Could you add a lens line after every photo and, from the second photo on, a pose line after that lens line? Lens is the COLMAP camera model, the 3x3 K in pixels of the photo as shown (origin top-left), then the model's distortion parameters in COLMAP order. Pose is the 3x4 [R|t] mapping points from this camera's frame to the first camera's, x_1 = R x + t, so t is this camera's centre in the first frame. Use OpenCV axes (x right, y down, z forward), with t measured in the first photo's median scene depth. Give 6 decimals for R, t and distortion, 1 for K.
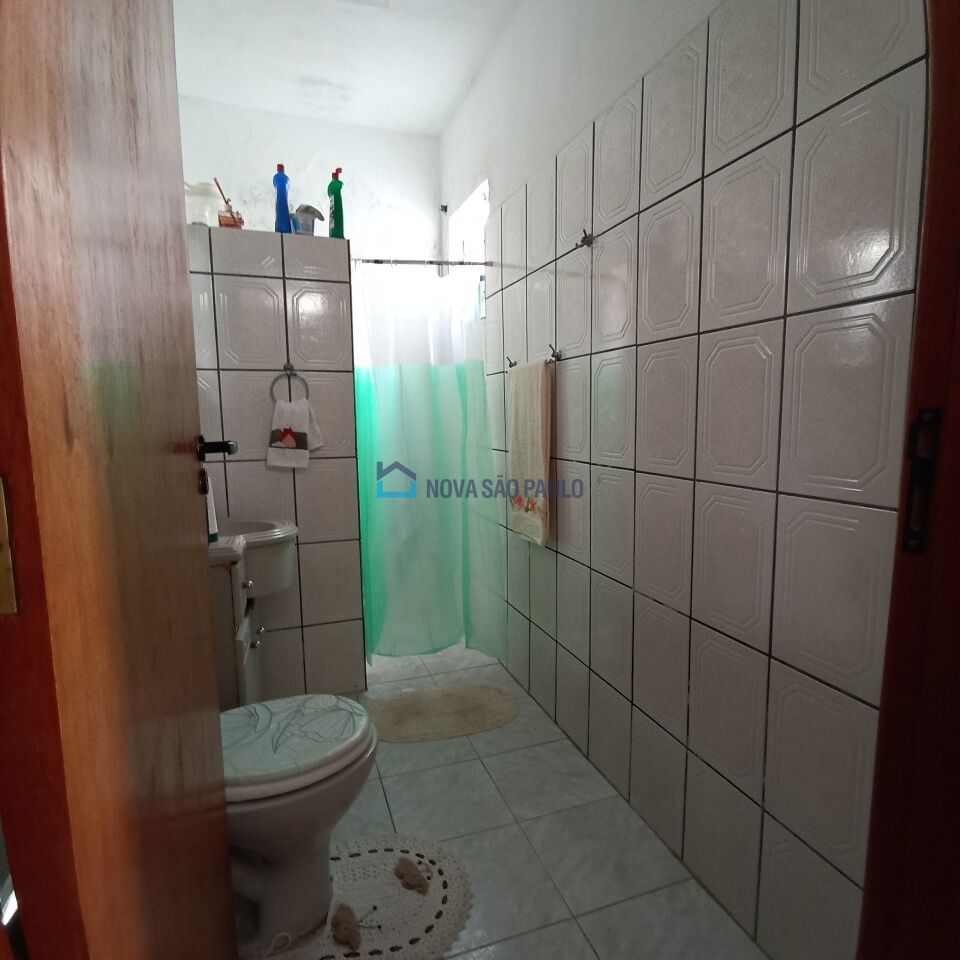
lens RADIAL K [[584.6, 0, 474.5], [0, 584.6, 486.3], [0, 0, 1]] dist [0.000292, -0.004840]
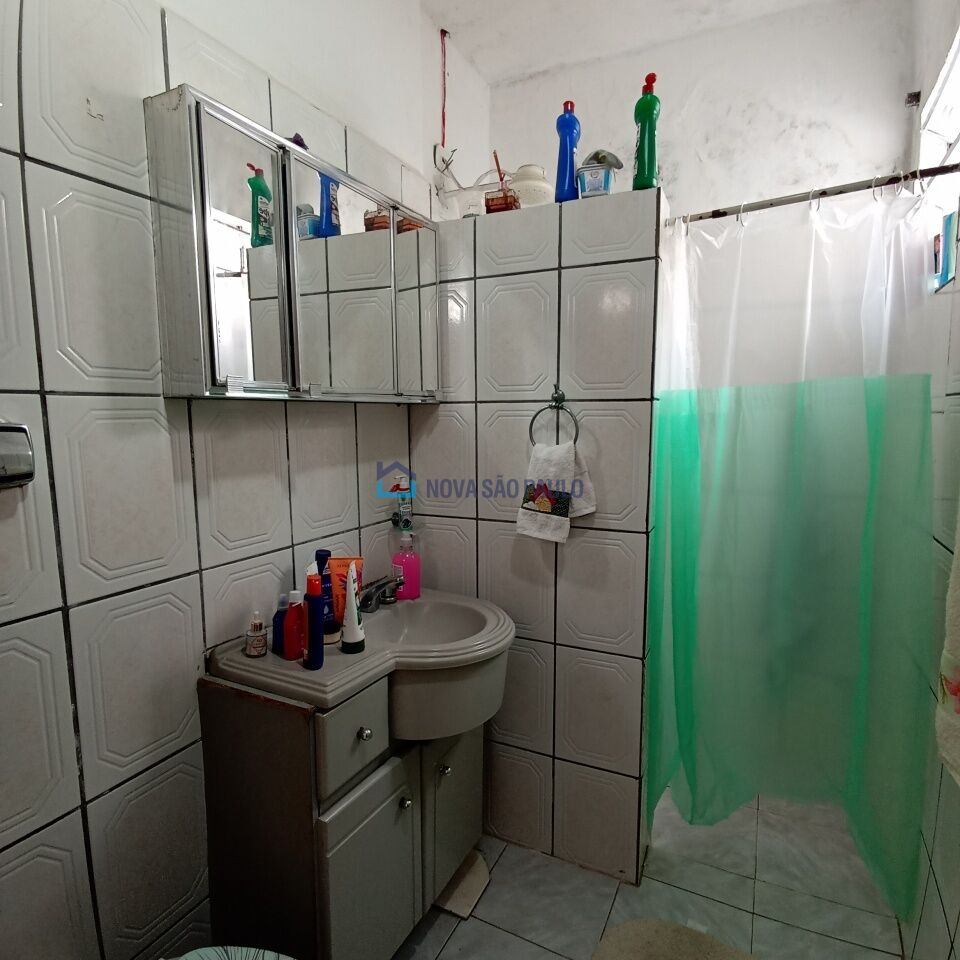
lens RADIAL K [[584.6, 0, 474.5], [0, 584.6, 486.3], [0, 0, 1]] dist [0.000292, -0.004840]
pose [[0.713419, 0.095643, -0.694180, 0.106351], [-0.089283, 0.994974, 0.045329, -0.119025], [0.695027, 0.029640, 0.718373, 0.432459]]
